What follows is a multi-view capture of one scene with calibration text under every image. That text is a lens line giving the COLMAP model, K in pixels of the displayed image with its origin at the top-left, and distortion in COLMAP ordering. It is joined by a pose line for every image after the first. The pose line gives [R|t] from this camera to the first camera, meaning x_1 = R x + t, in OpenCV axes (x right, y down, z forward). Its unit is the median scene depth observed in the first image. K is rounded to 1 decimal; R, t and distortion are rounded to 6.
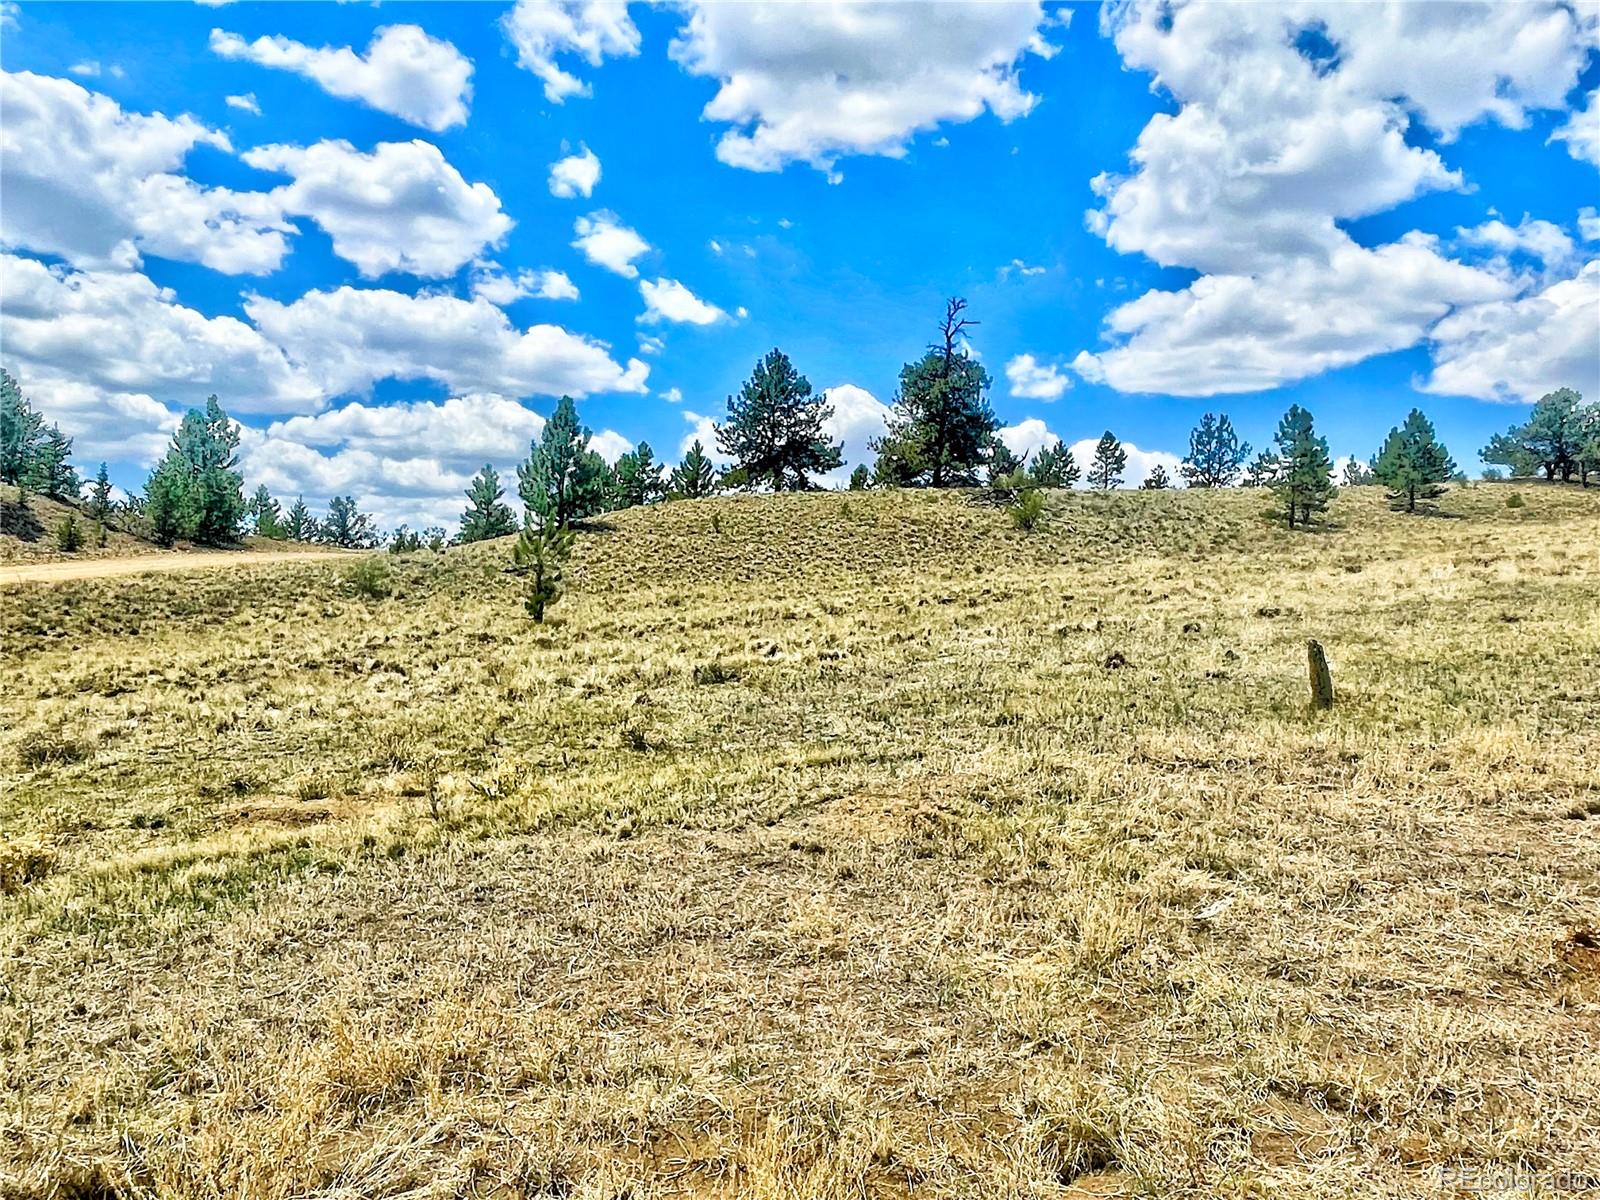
lens RADIAL K [[1205.5, 0, 876.3], [0, 1205.5, 603.2], [0, 0, 1]] dist [0.036679, -0.090853]
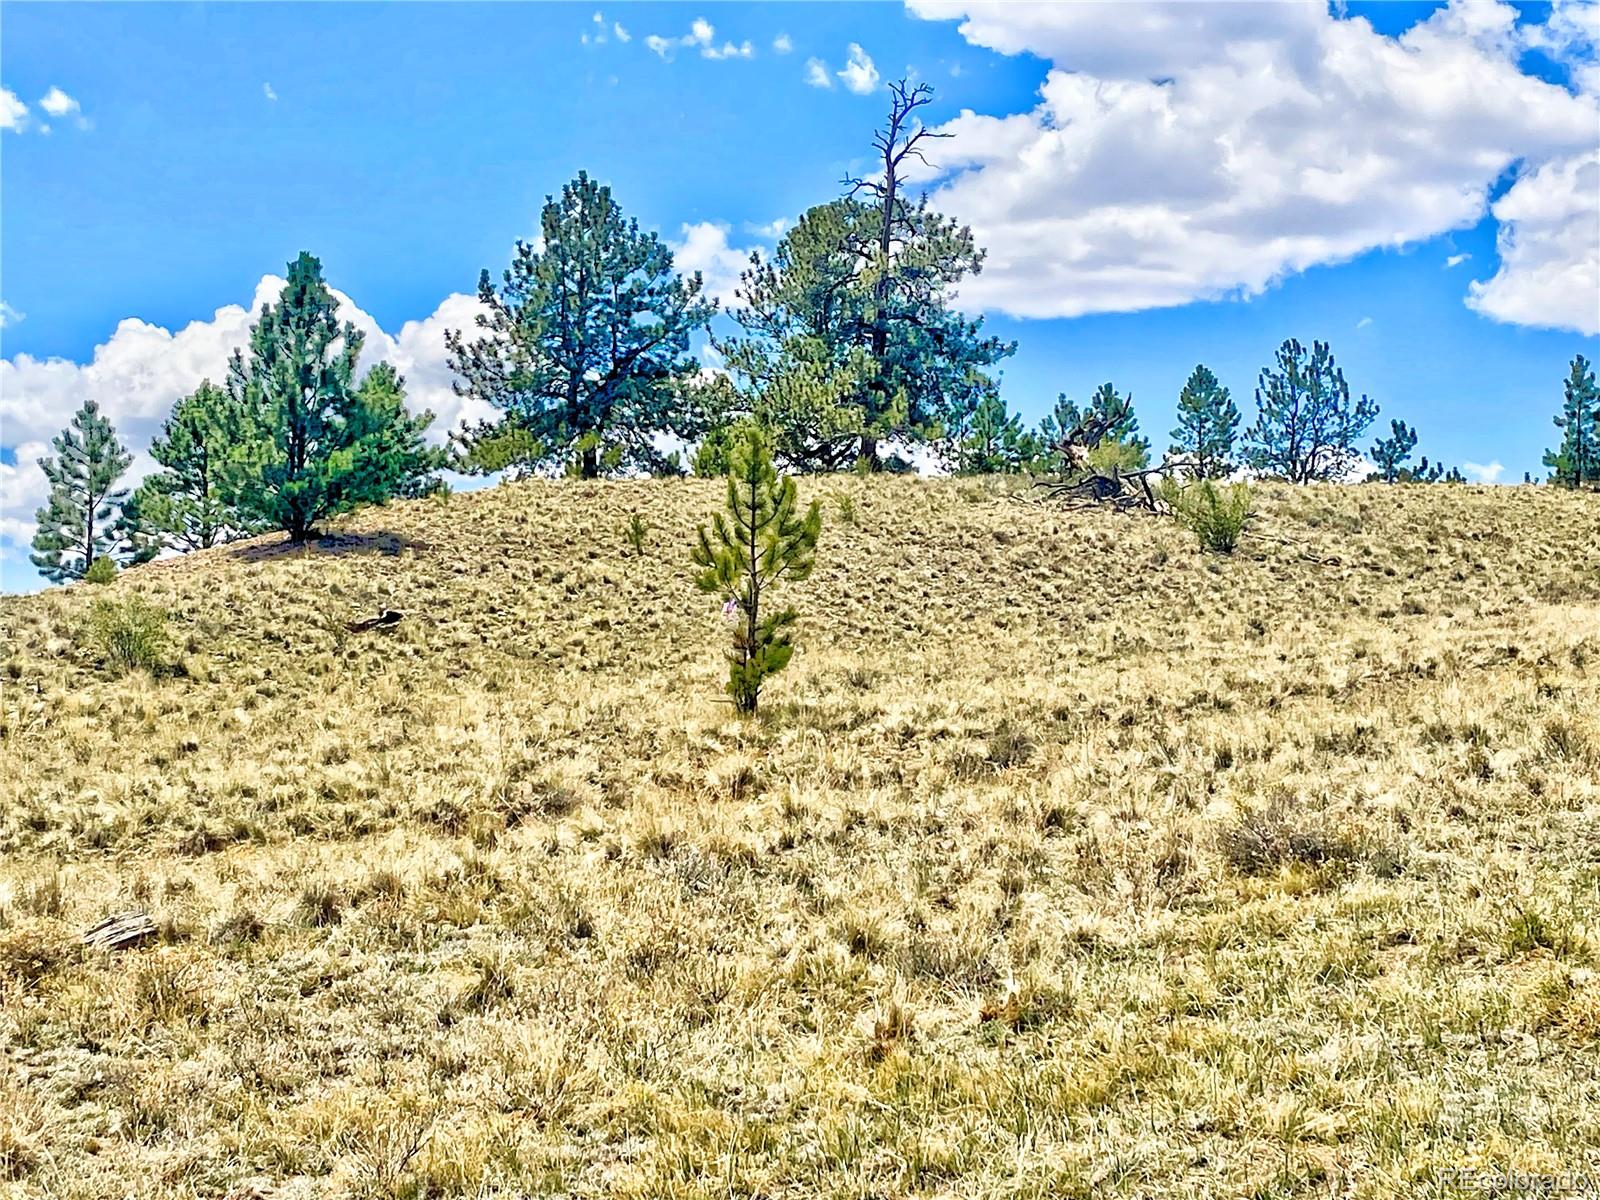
lens RADIAL K [[2588.4, 0, 841.8], [0, 2588.4, 588.3], [0, 0, 1]] dist [0.097125, 0.000000]
pose [[0.974910, -0.000234, 0.222597, -0.190613], [0.014778, 0.997862, -0.063671, 0.012820], [-0.222106, 0.065363, 0.972829, 0.011800]]
